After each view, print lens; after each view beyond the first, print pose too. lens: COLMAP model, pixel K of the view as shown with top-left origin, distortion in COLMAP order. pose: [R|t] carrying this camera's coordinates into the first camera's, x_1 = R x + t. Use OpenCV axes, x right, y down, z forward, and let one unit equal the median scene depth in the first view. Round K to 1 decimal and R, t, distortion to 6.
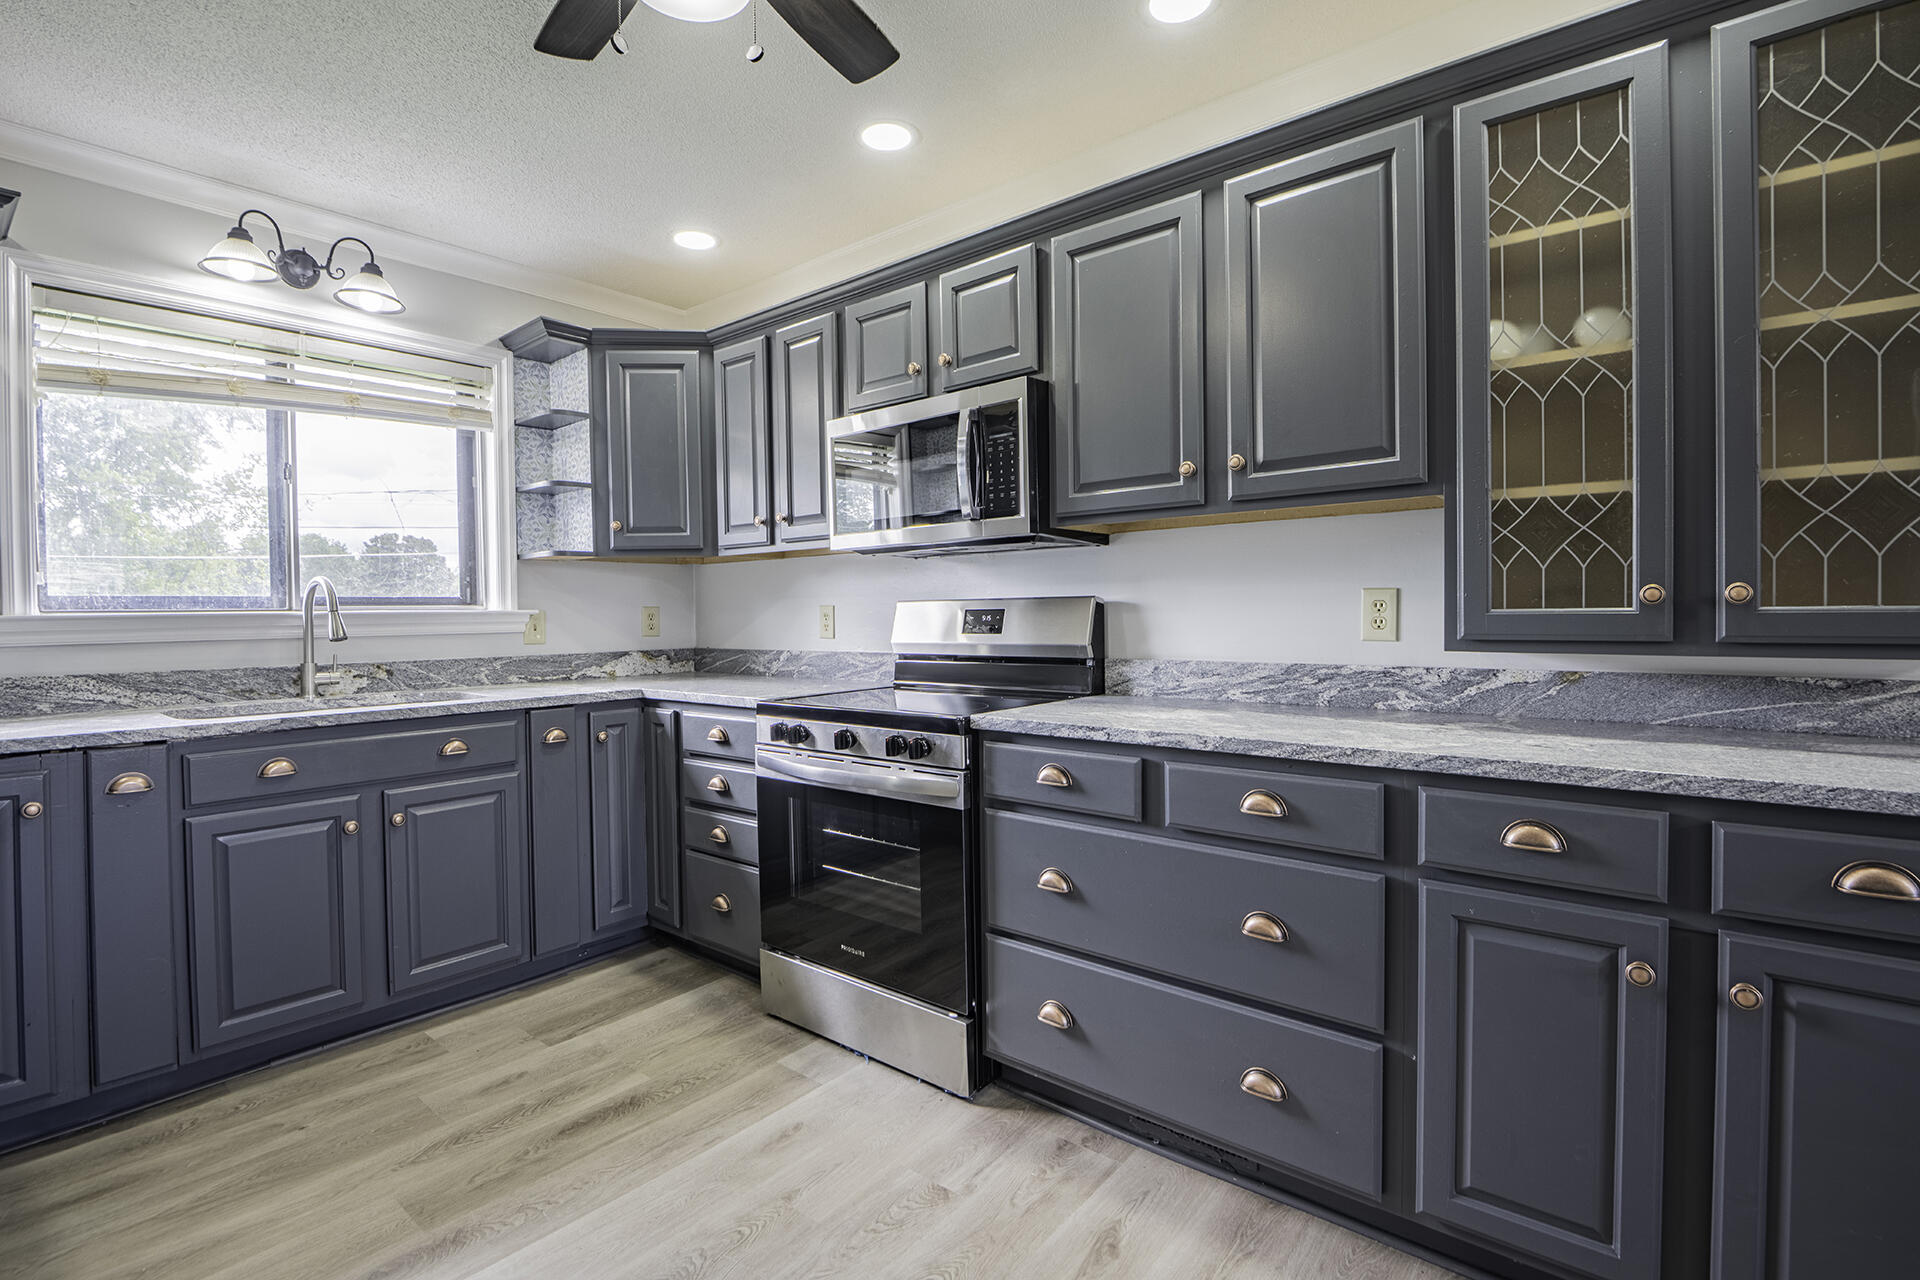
lens RADIAL K [[906.6, 0, 989.2], [0, 906.6, 628.3], [0, 0, 1]] dist [-0.002113, -0.007699]
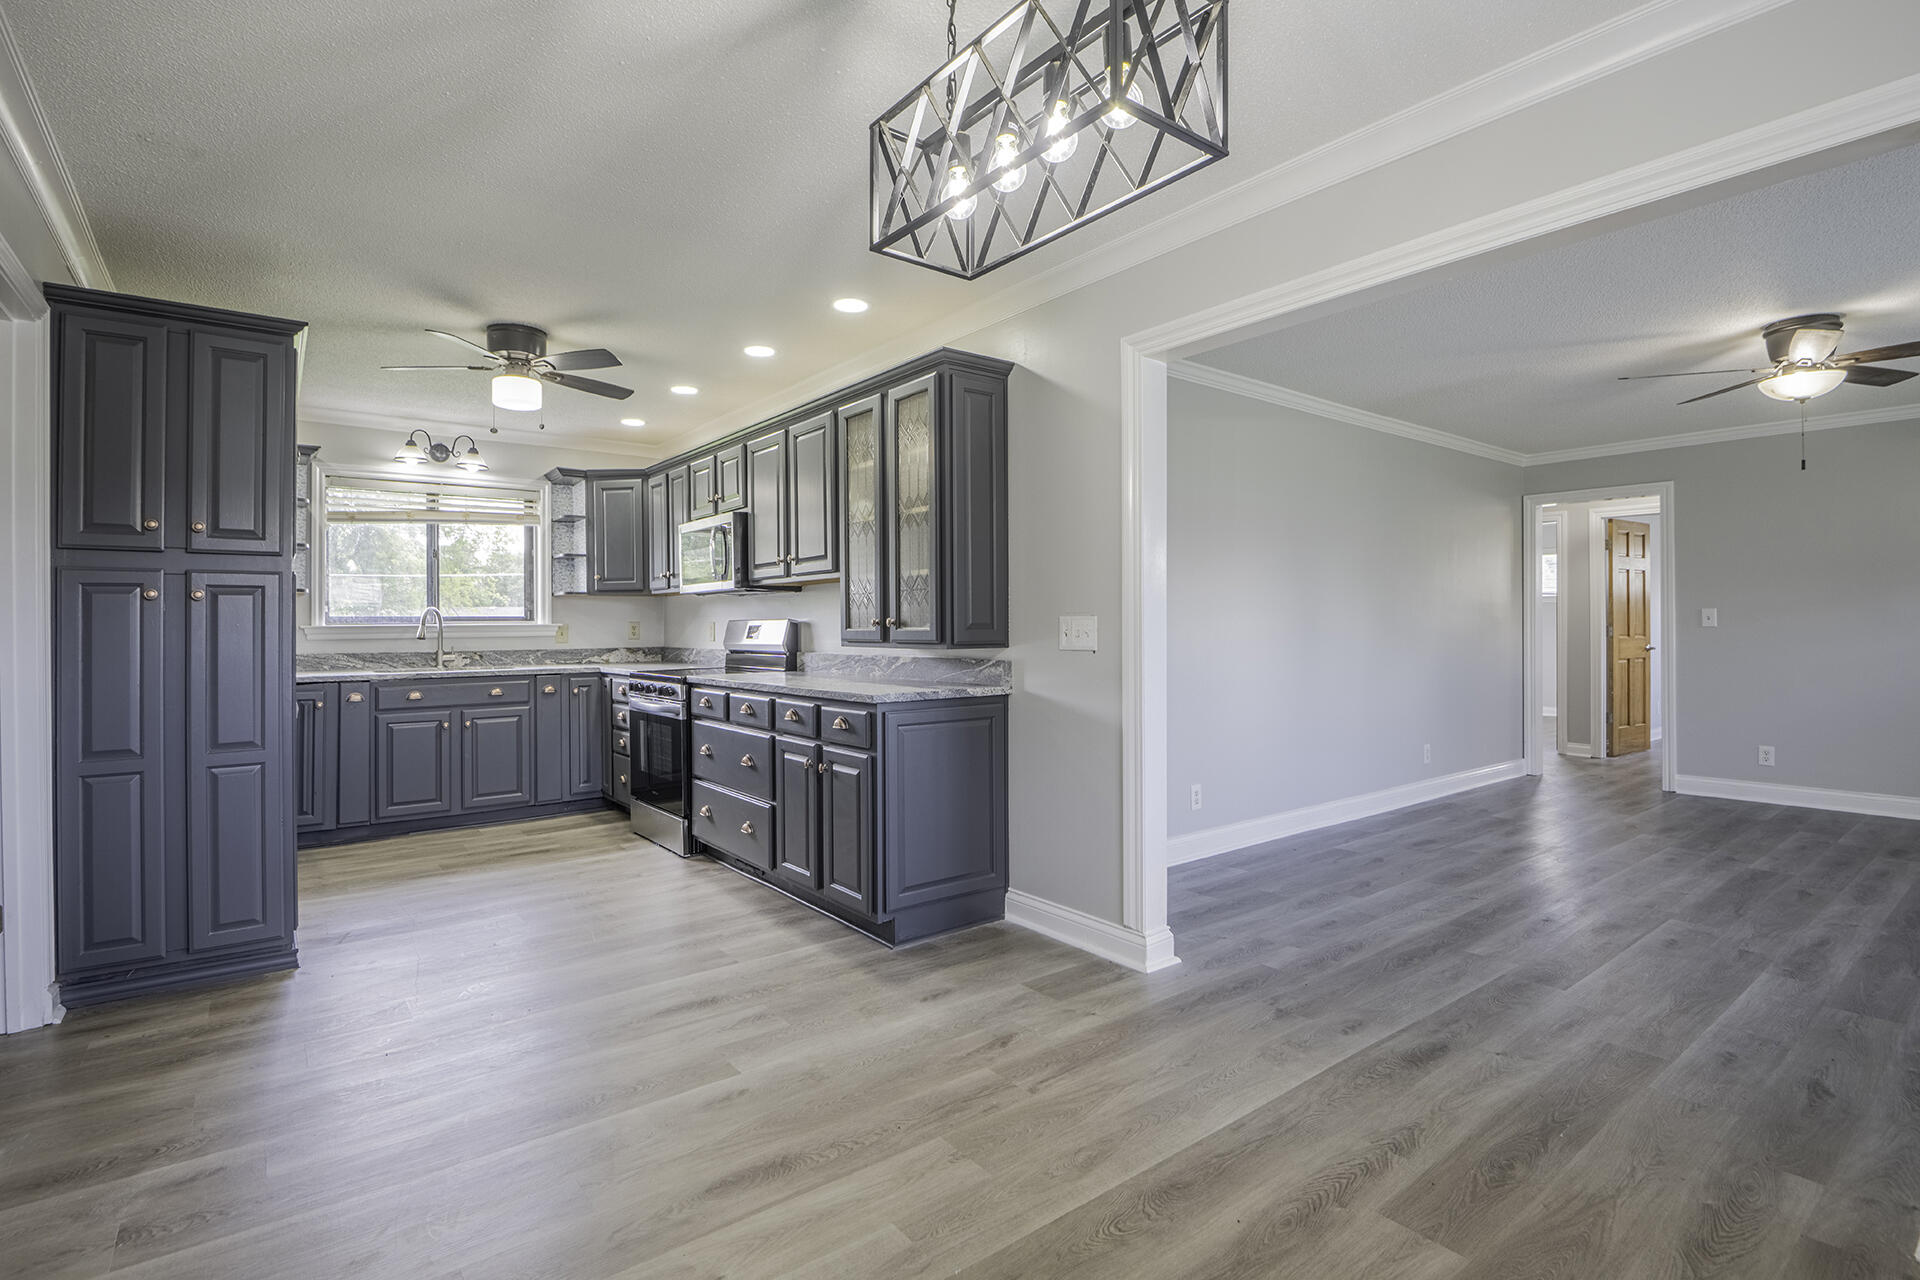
lens RADIAL K [[911.6, 0, 965.3], [0, 911.6, 621.2], [0, 0, 1]] dist [0.000238, -0.010967]
pose [[0.977530, 0.005189, -0.210731, 0.827937], [-0.009404, 0.999775, -0.019002, 0.001809], [0.210585, 0.020557, 0.977359, -0.745835]]
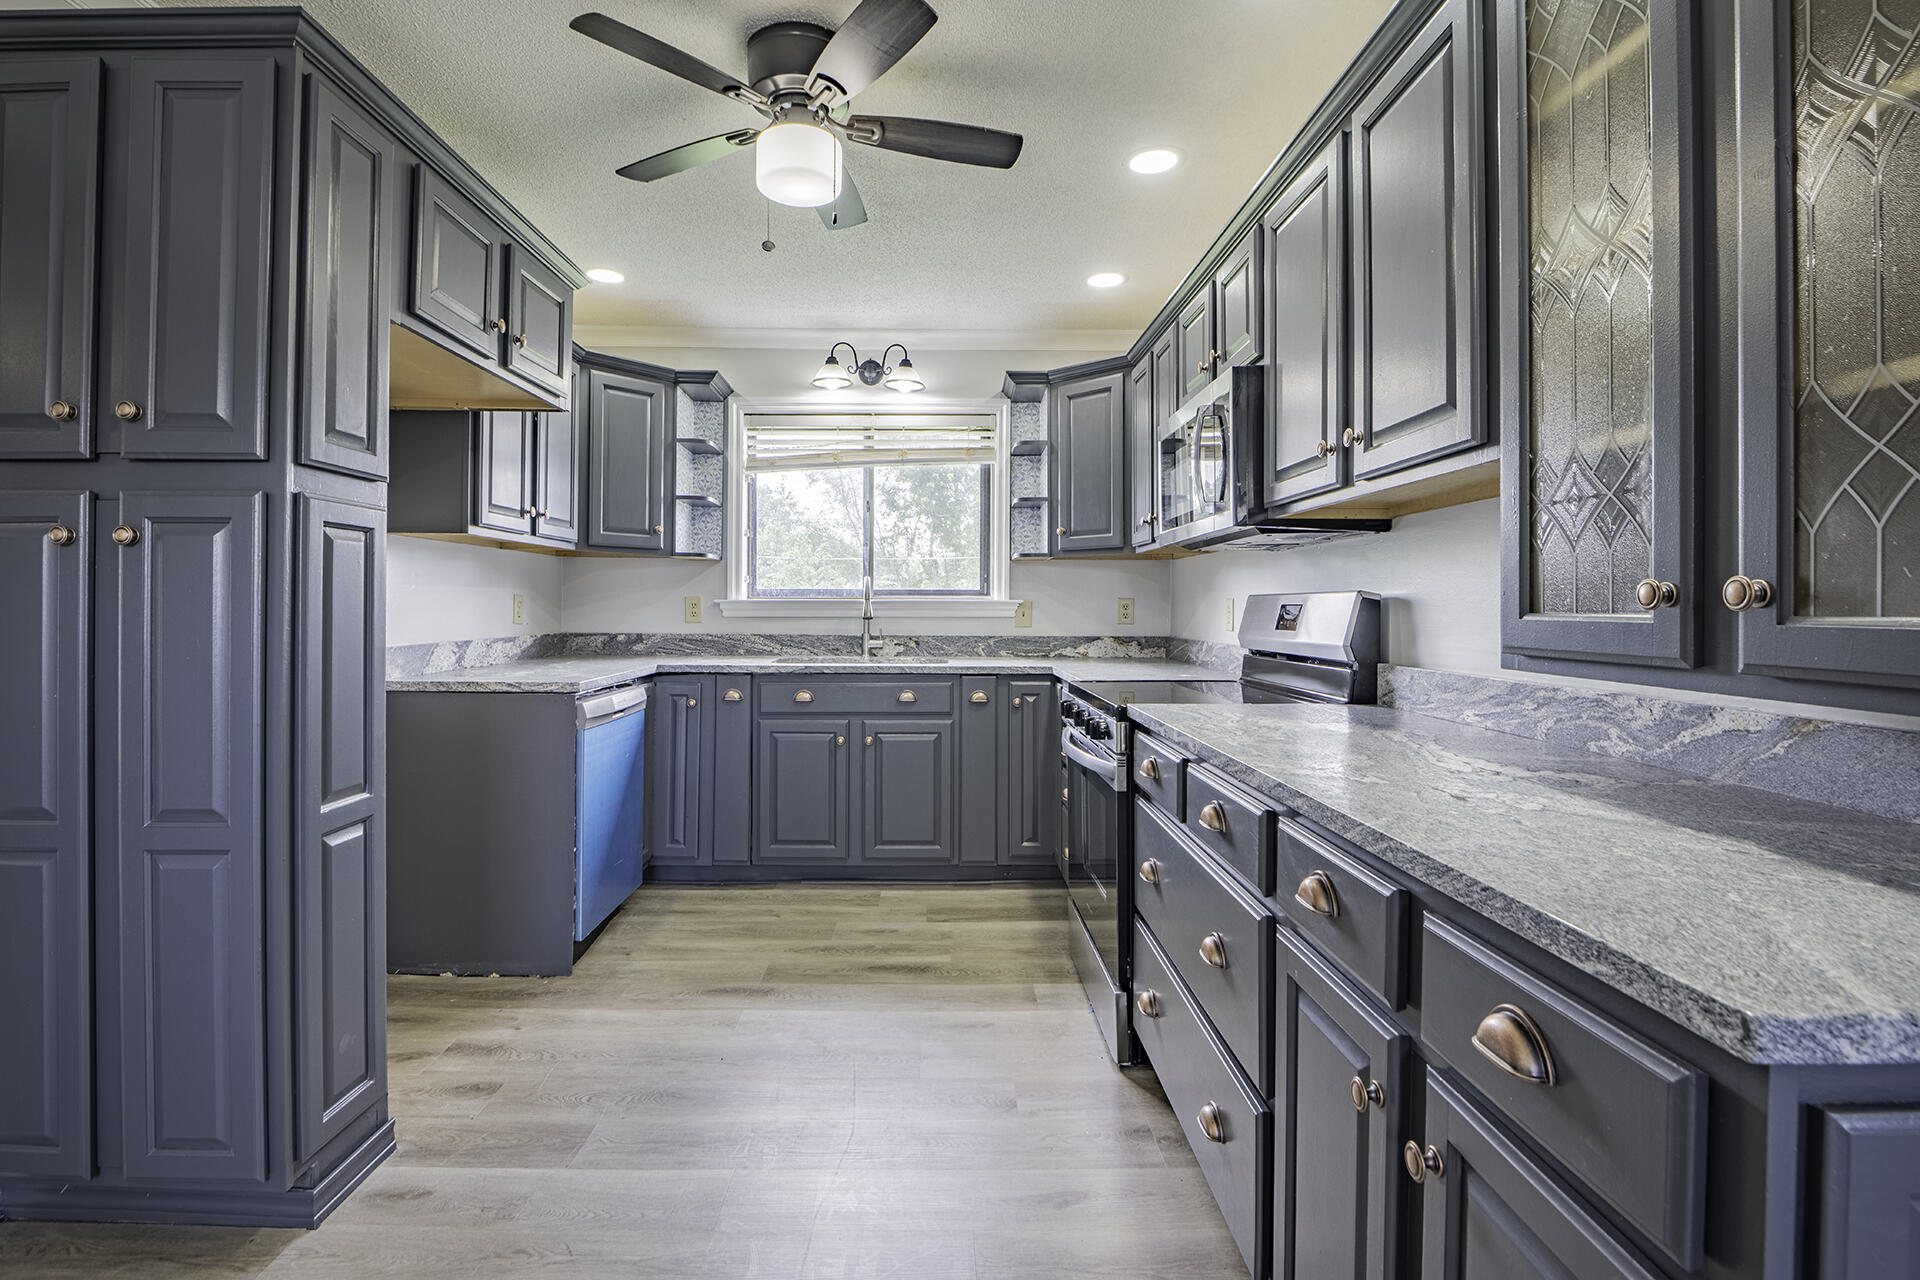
lens RADIAL K [[920.8, 0, 917.6], [0, 920.8, 608.4], [0, 0, 1]] dist [-0.002035, -0.012349]
pose [[0.629038, 0.017937, -0.777168, 0.506628], [-0.026927, 0.999637, 0.001277, -0.007854], [0.776908, 0.020124, 0.629292, 0.100248]]
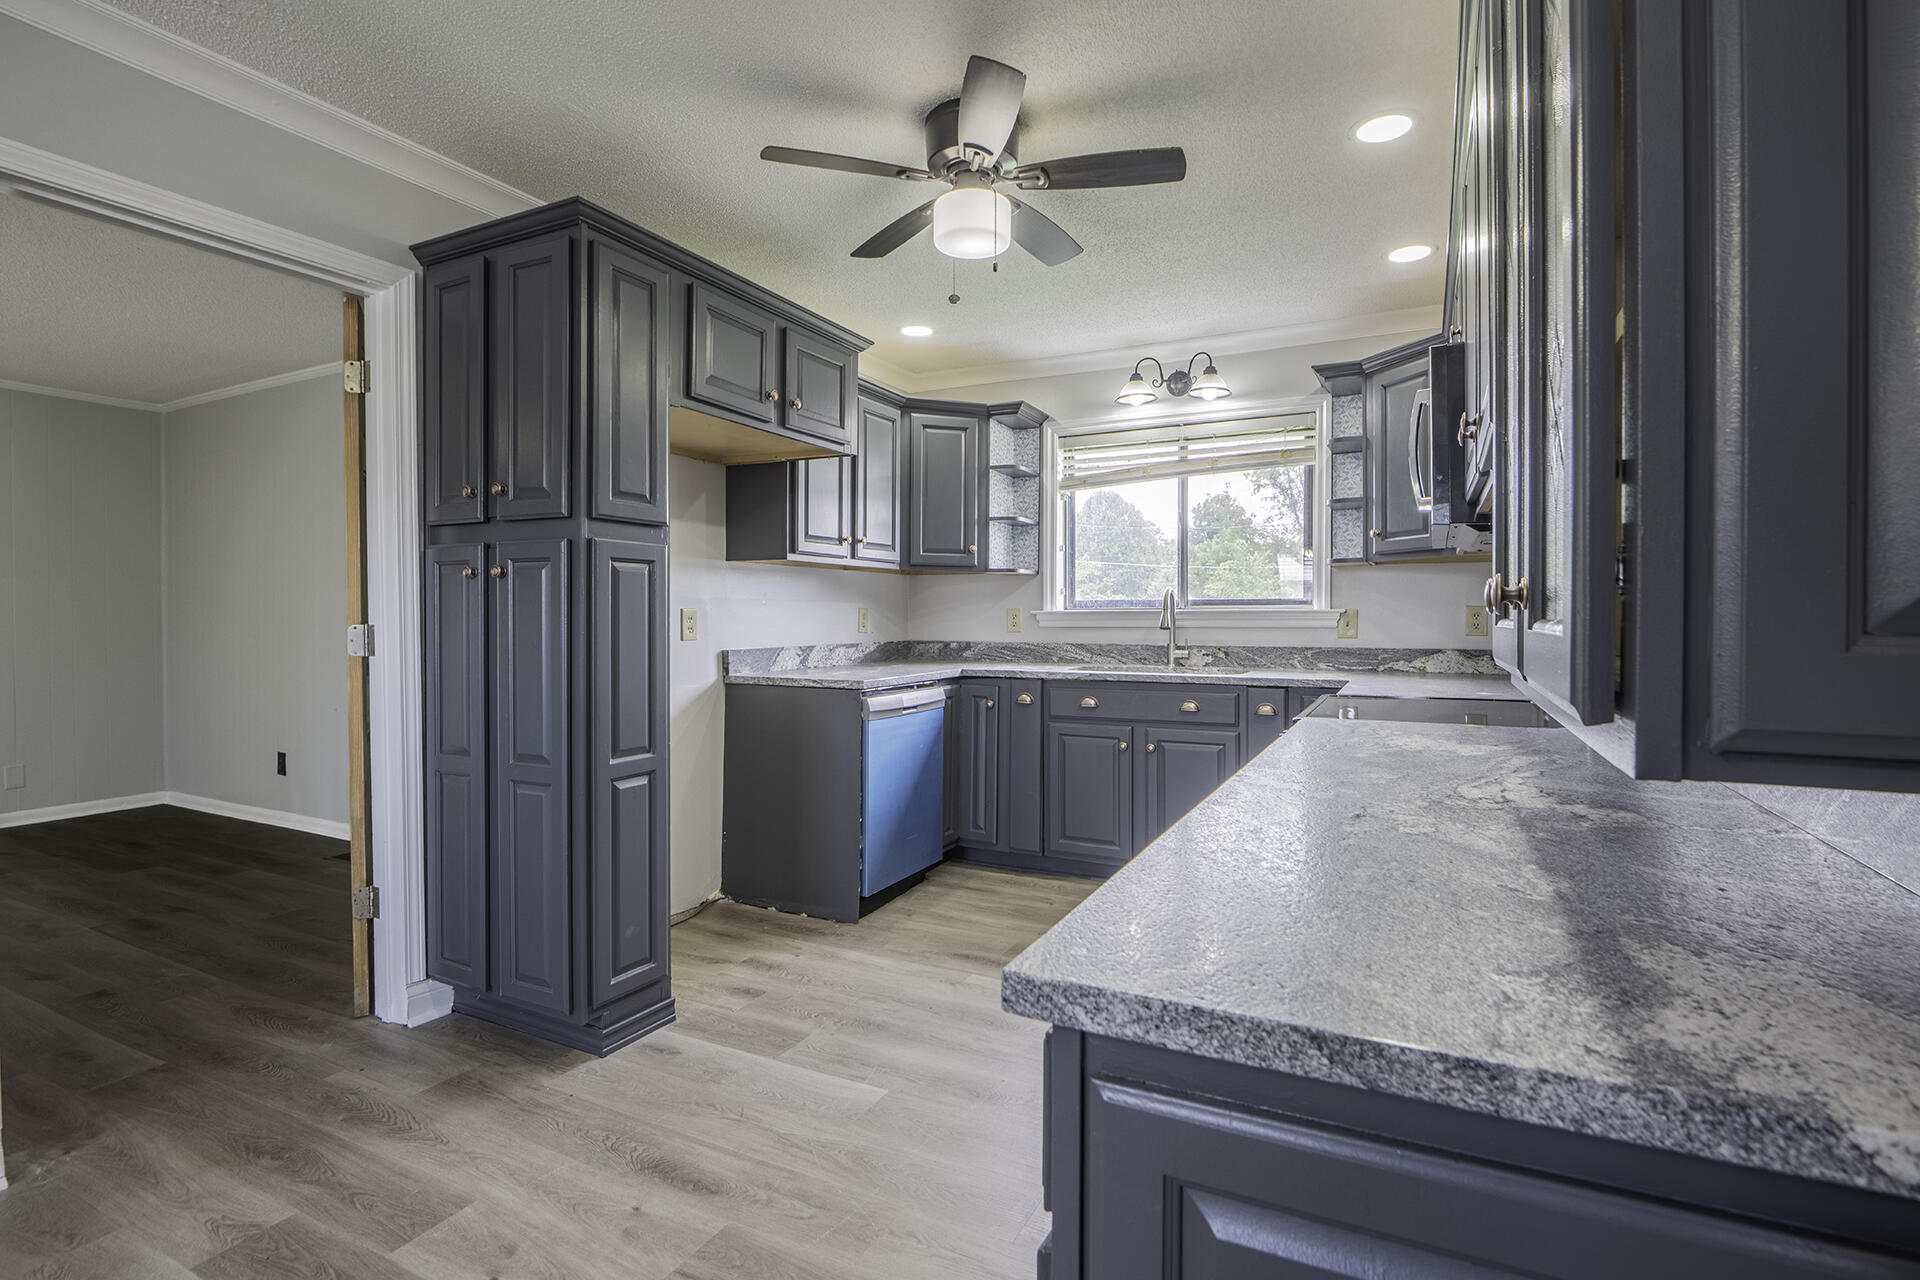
lens RADIAL K [[911.6, 0, 937.3], [0, 911.6, 628.1], [0, 0, 1]] dist [0.002107, -0.000207]
pose [[0.205033, 0.025444, -0.978424, 0.684770], [-0.020607, 0.999553, 0.021675, -0.012904], [0.978538, 0.015718, 0.205466, 0.302390]]
